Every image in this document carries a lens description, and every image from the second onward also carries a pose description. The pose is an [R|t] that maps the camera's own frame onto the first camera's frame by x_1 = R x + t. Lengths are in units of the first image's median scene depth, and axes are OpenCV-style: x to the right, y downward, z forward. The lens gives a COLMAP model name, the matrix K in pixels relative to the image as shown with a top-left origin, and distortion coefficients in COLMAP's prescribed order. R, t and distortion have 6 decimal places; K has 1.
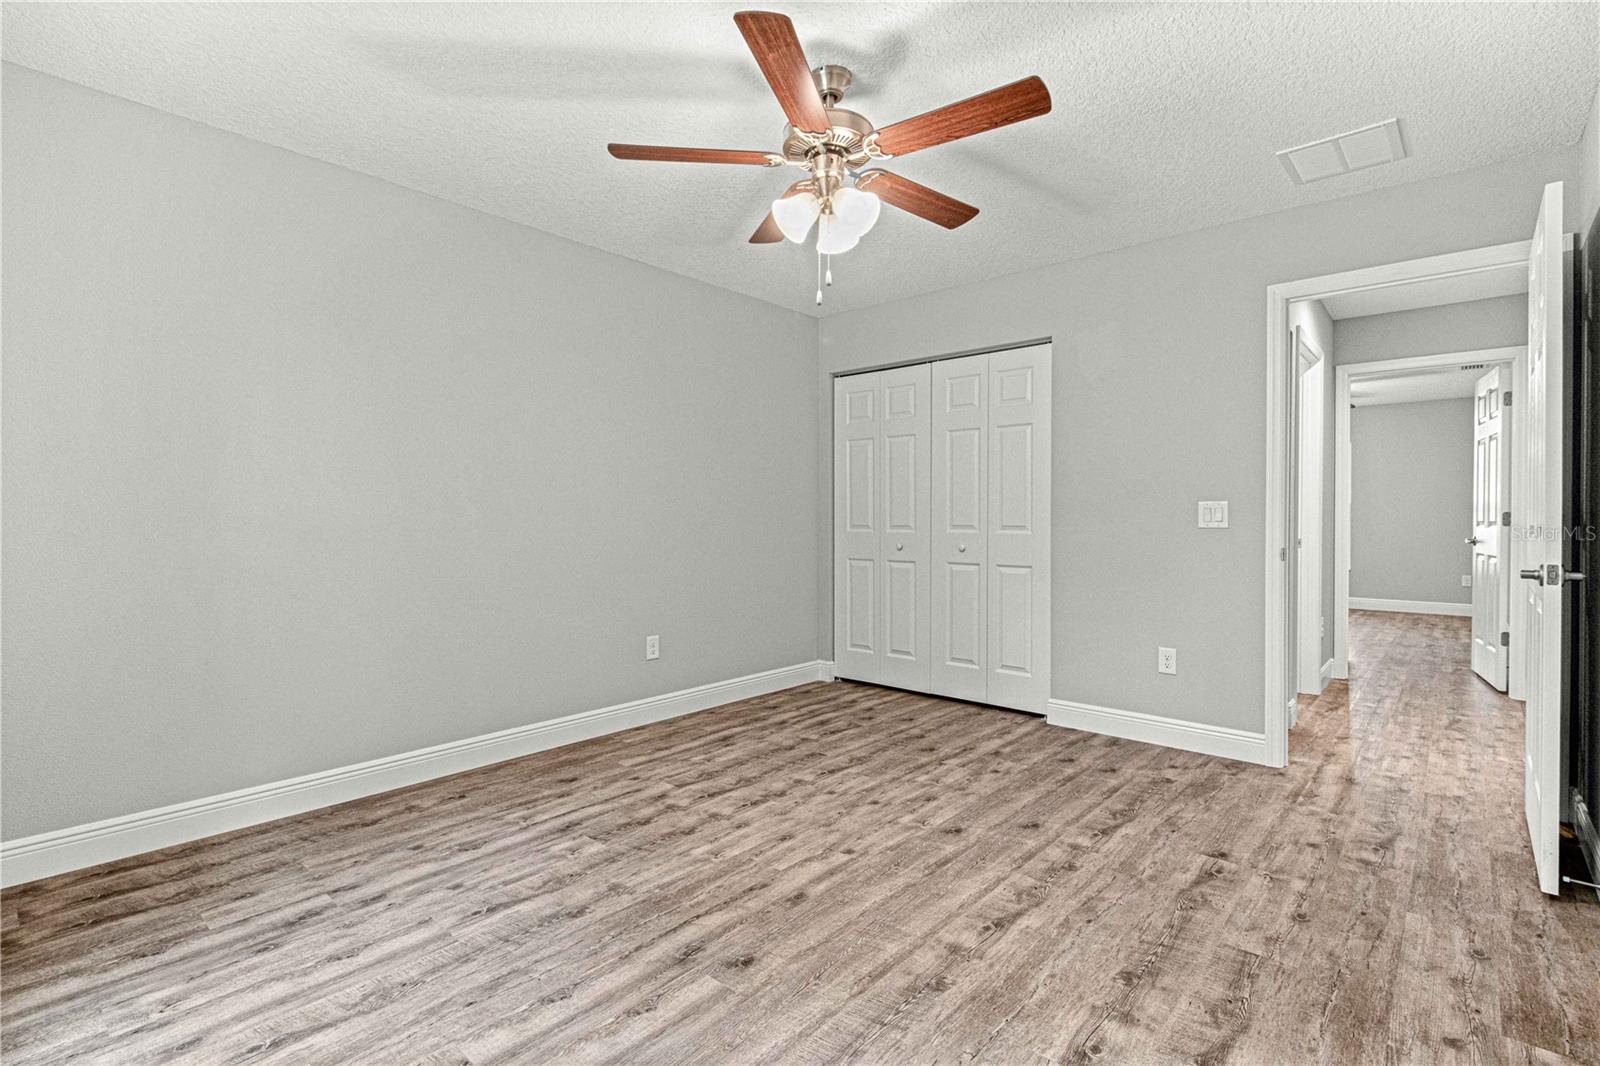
lens RADIAL K [[742.7, 0, 804.9], [0, 742.7, 527.7], [0, 0, 1]] dist [0.022587, -0.015113]
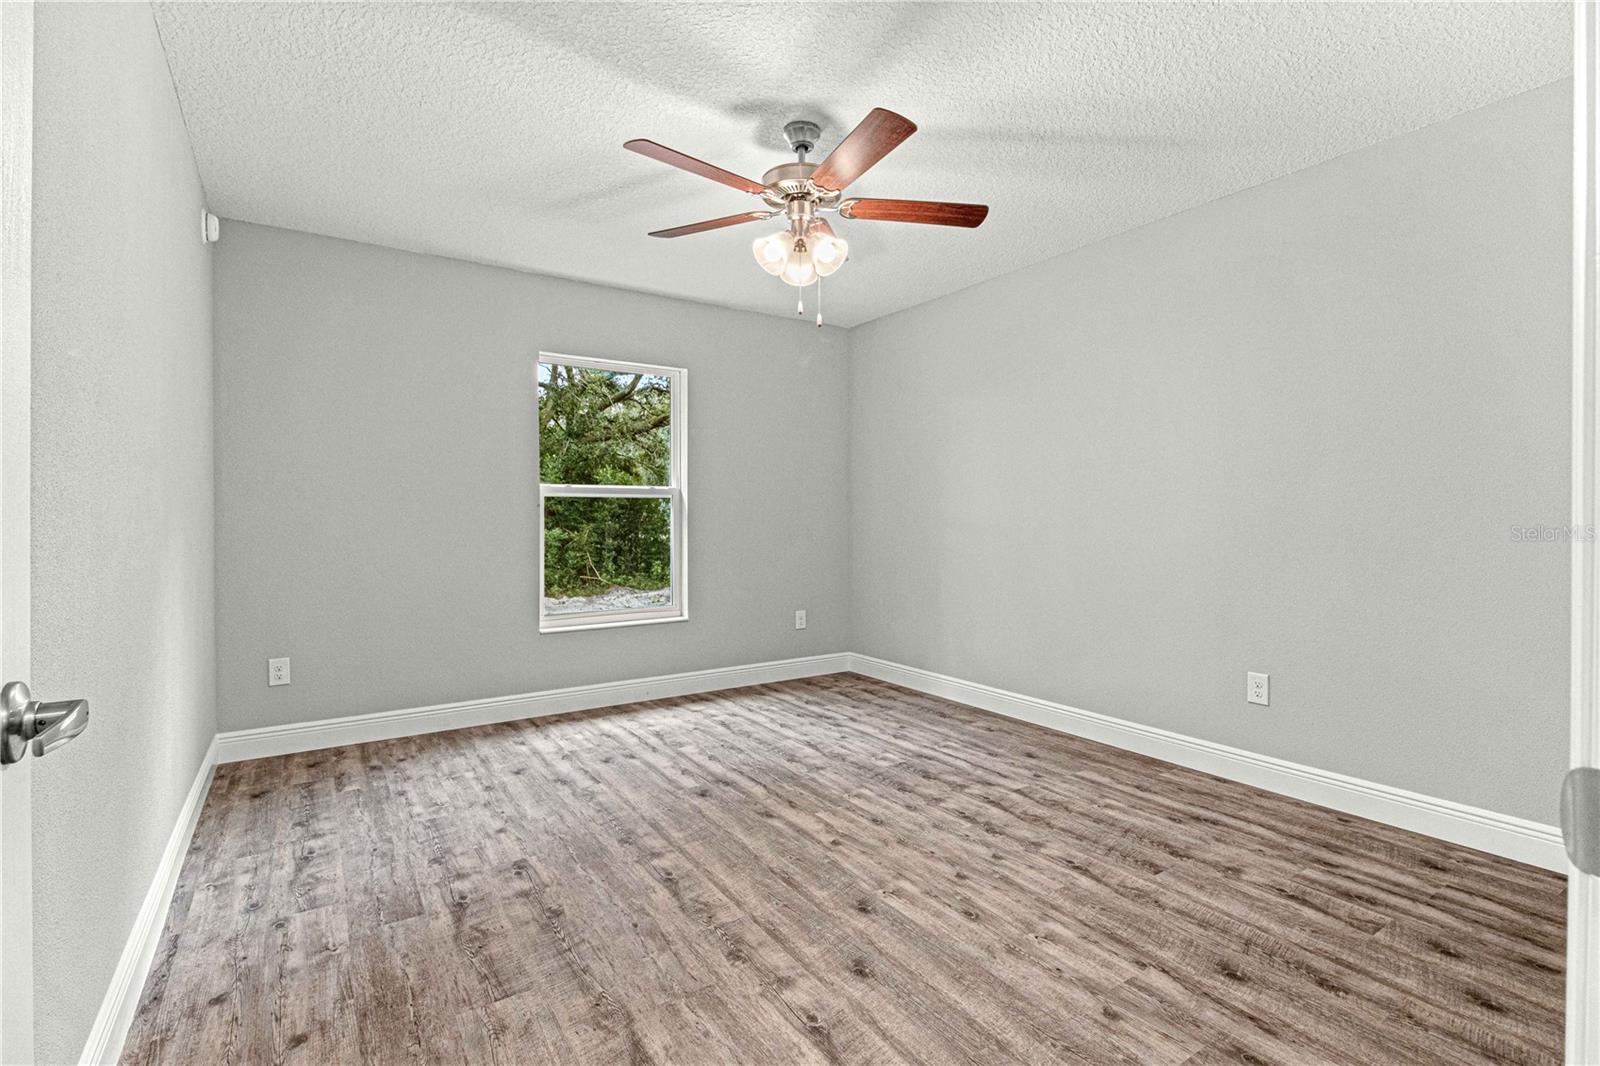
lens RADIAL K [[742.7, 0, 804.9], [0, 742.7, 527.7], [0, 0, 1]] dist [0.022587, -0.015113]
pose [[-0.260891, 0.013410, -0.965275, 0.915368], [-0.012151, 0.999779, 0.017174, -0.014715], [0.965292, 0.016210, -0.260671, 1.057355]]
